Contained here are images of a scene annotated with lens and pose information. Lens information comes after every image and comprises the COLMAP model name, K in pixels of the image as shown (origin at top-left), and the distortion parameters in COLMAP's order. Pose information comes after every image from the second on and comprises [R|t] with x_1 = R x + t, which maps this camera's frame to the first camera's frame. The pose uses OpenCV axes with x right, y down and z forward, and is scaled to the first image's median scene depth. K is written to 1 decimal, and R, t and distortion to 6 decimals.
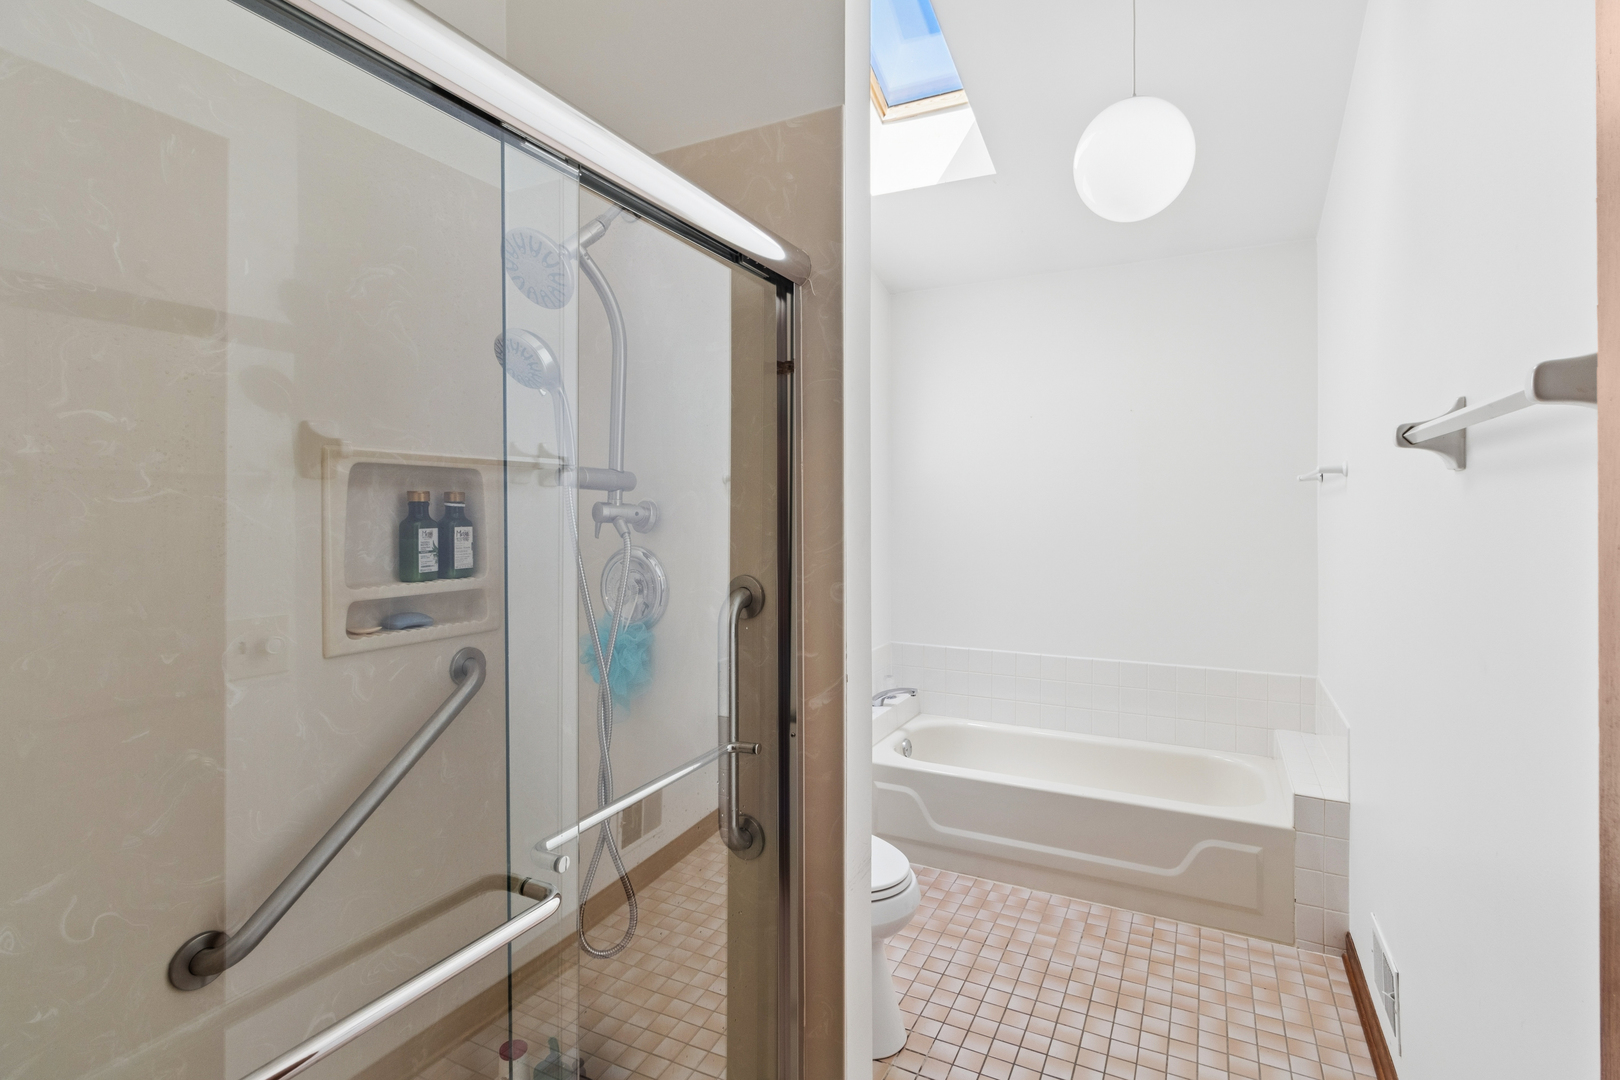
lens RADIAL K [[764.9, 0, 834.9], [0, 764.9, 511.6], [0, 0, 1]] dist [0.004273, 0.000288]
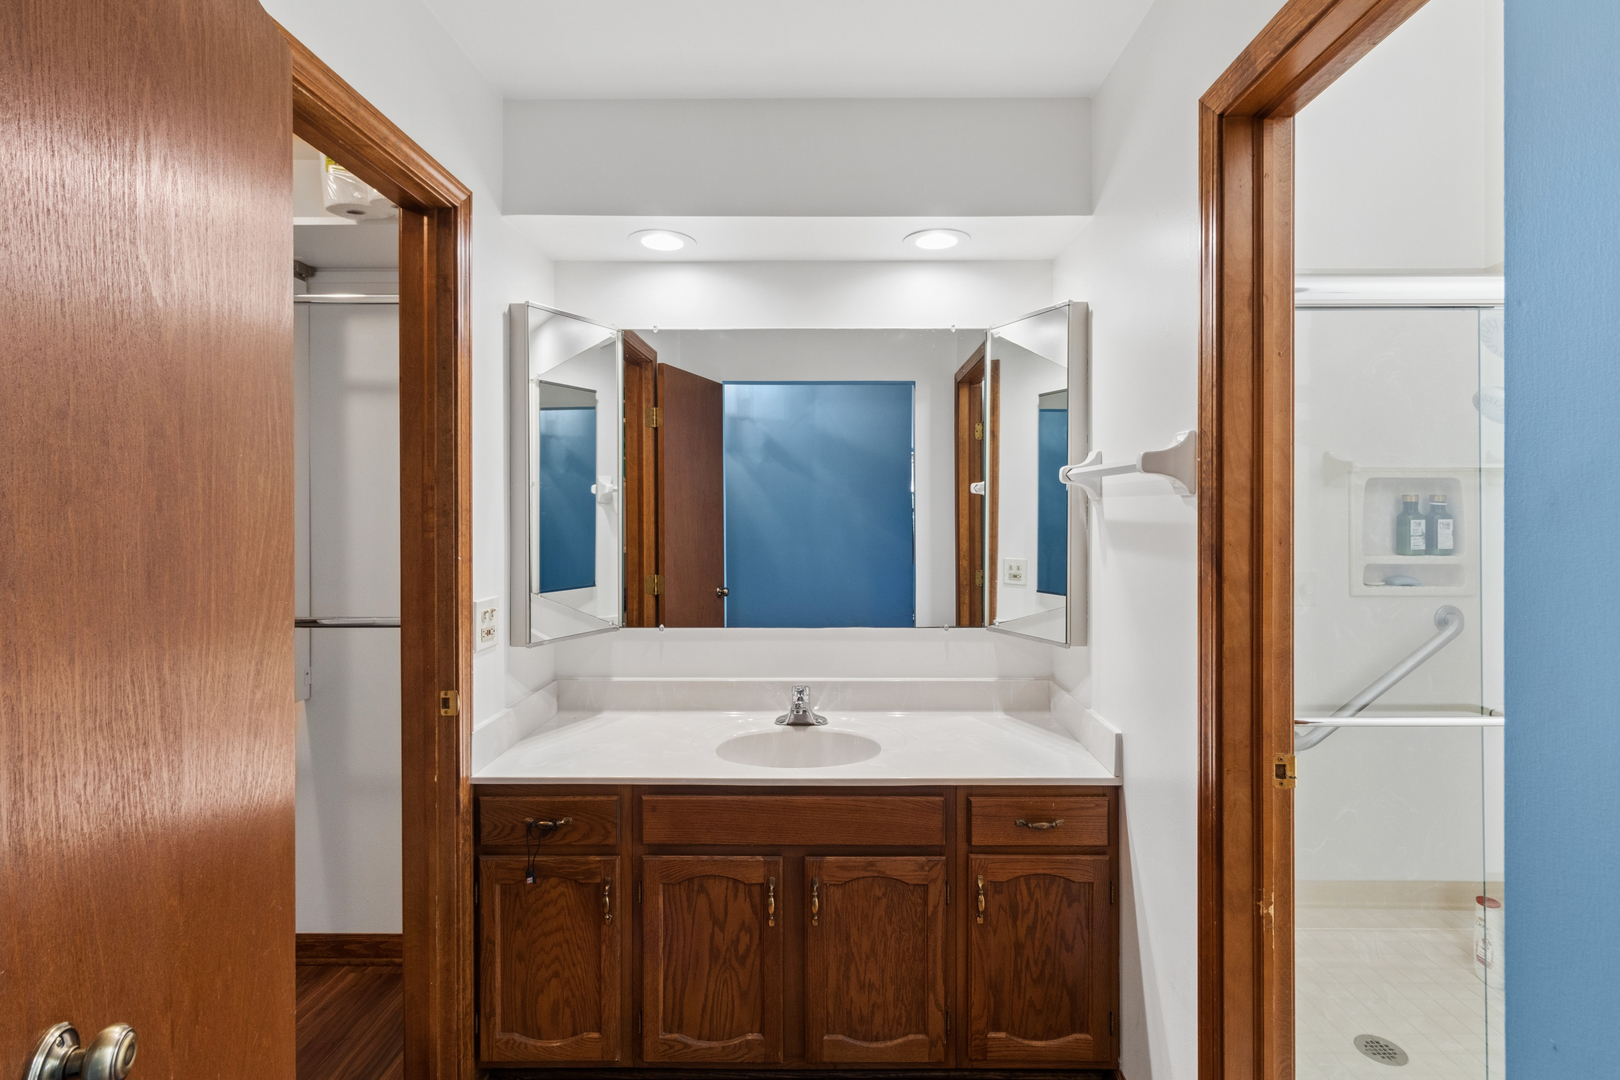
lens RADIAL K [[764.9, 0, 823.8], [0, 764.9, 510.9], [0, 0, 1]] dist [0.004273, 0.000288]
pose [[0.444401, 0.006368, -0.895806, 0.277864], [-0.001842, 0.999979, 0.006194, -0.002201], [0.895826, -0.001103, 0.444403, -0.668838]]
